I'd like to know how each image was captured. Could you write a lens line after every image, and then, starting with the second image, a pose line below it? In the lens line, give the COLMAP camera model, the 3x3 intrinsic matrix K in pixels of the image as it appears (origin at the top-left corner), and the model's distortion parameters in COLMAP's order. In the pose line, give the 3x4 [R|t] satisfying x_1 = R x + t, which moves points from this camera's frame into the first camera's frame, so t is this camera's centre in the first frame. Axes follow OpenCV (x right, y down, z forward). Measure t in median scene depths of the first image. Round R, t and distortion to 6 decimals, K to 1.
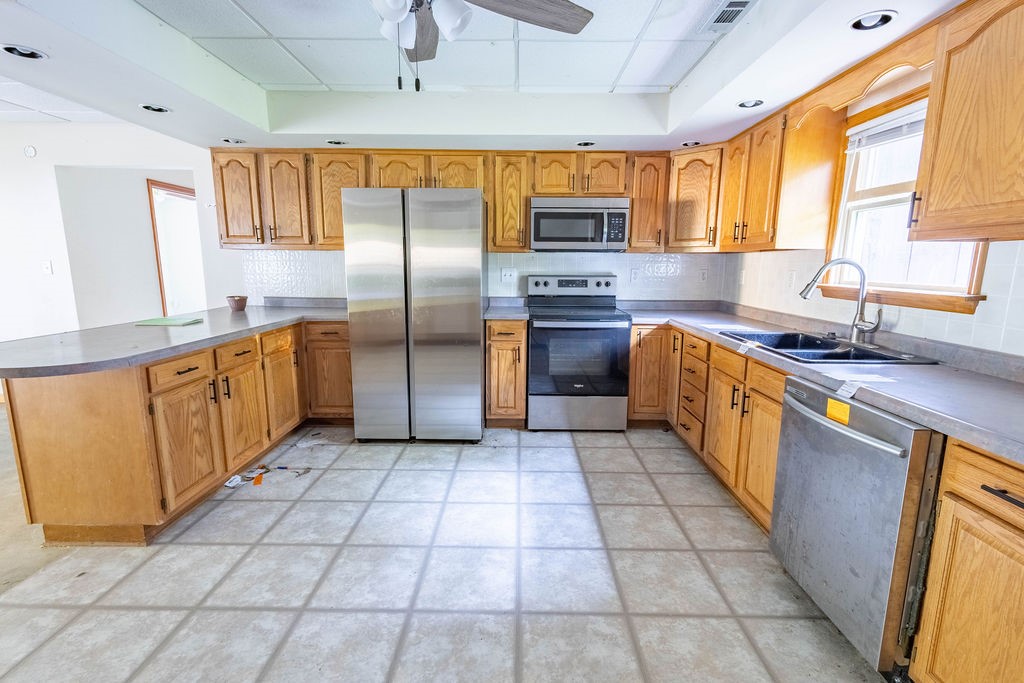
lens RADIAL K [[470.3, 0, 517.9], [0, 470.3, 341.6], [0, 0, 1]] dist [0.010711, -0.003774]
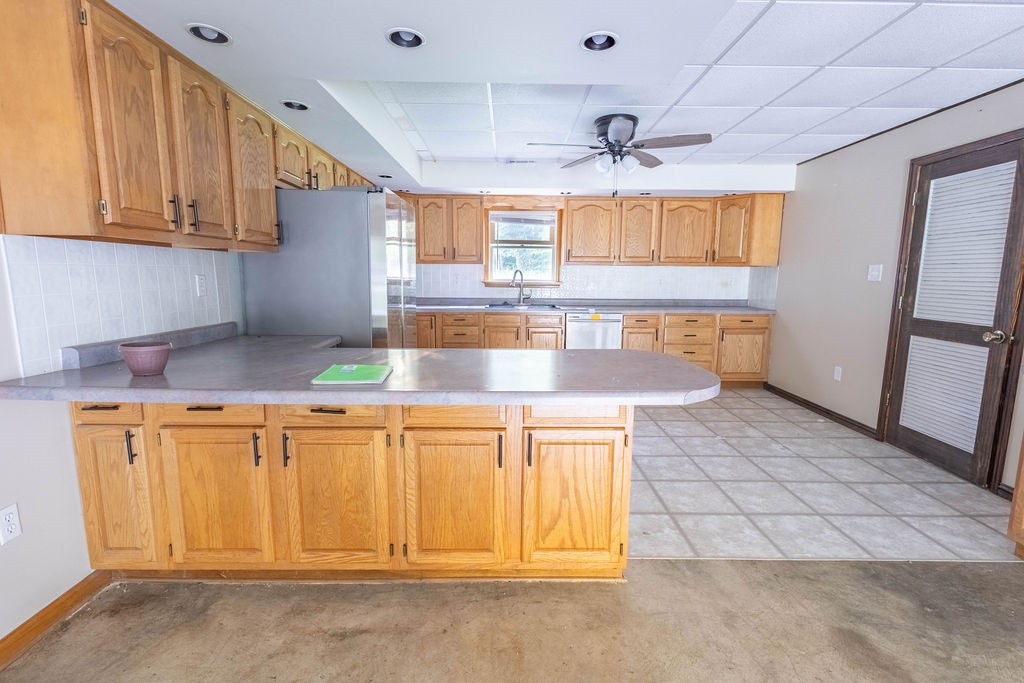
lens RADIAL K [[470.3, 0, 516.7], [0, 470.3, 343.5], [0, 0, 1]] dist [0.010711, -0.003774]
pose [[-0.026403, -0.153843, 0.987742, -0.601876], [0.161252, 0.974492, 0.156090, -0.073611], [-0.986560, 0.163397, -0.000922, 0.434040]]
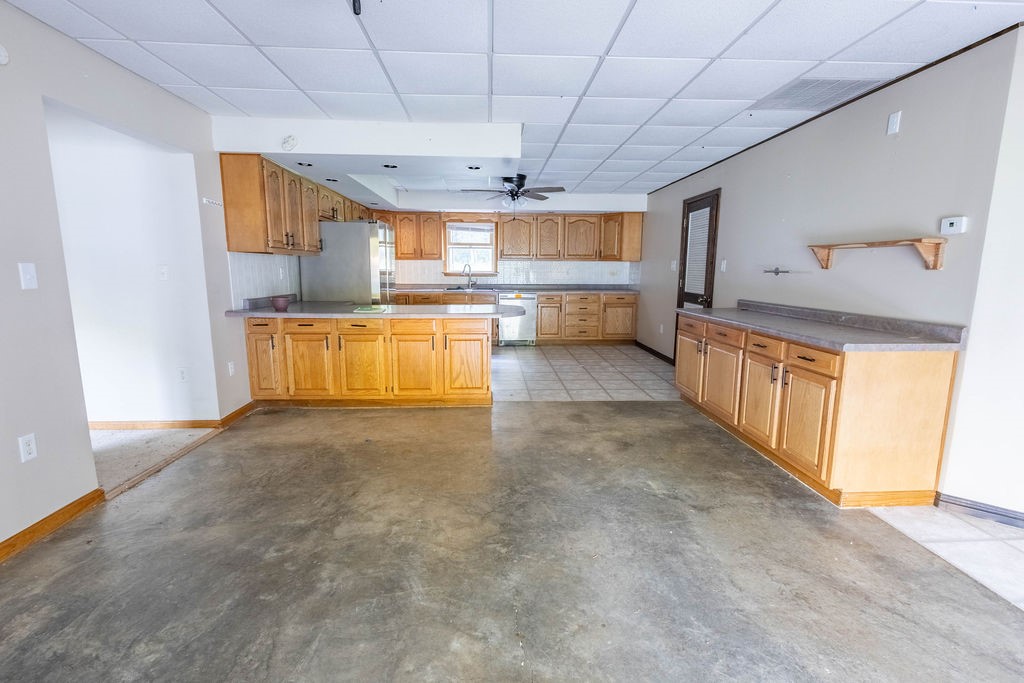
lens RADIAL K [[470.3, 0, 510.3], [0, 470.3, 341.3], [0, 0, 1]] dist [0.010711, -0.003774]
pose [[-0.057257, -0.163752, 0.984839, -0.973993], [0.163827, 0.971544, 0.171066, -0.065916], [-0.984826, 0.171138, -0.028801, 0.368621]]
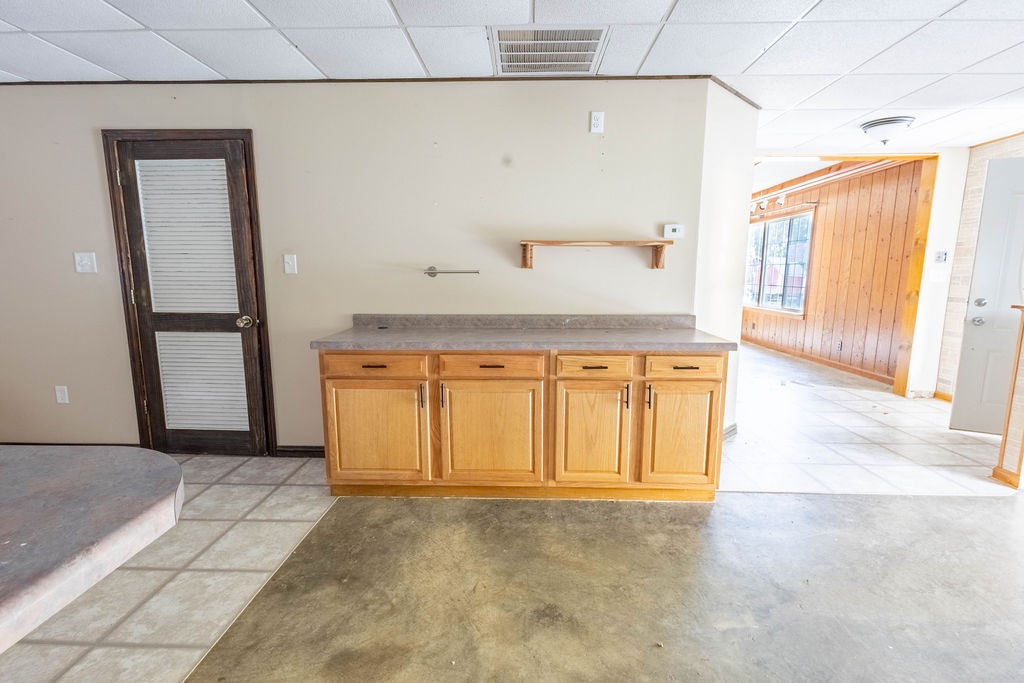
lens RADIAL K [[470.3, 0, 512.4], [0, 470.3, 343.5], [0, 0, 1]] dist [0.010711, -0.003774]
pose [[-0.999793, -0.011826, 0.016574, -0.464136], [-0.005906, 0.947474, 0.319779, -0.073777], [-0.019485, 0.319615, -0.947347, 0.450351]]
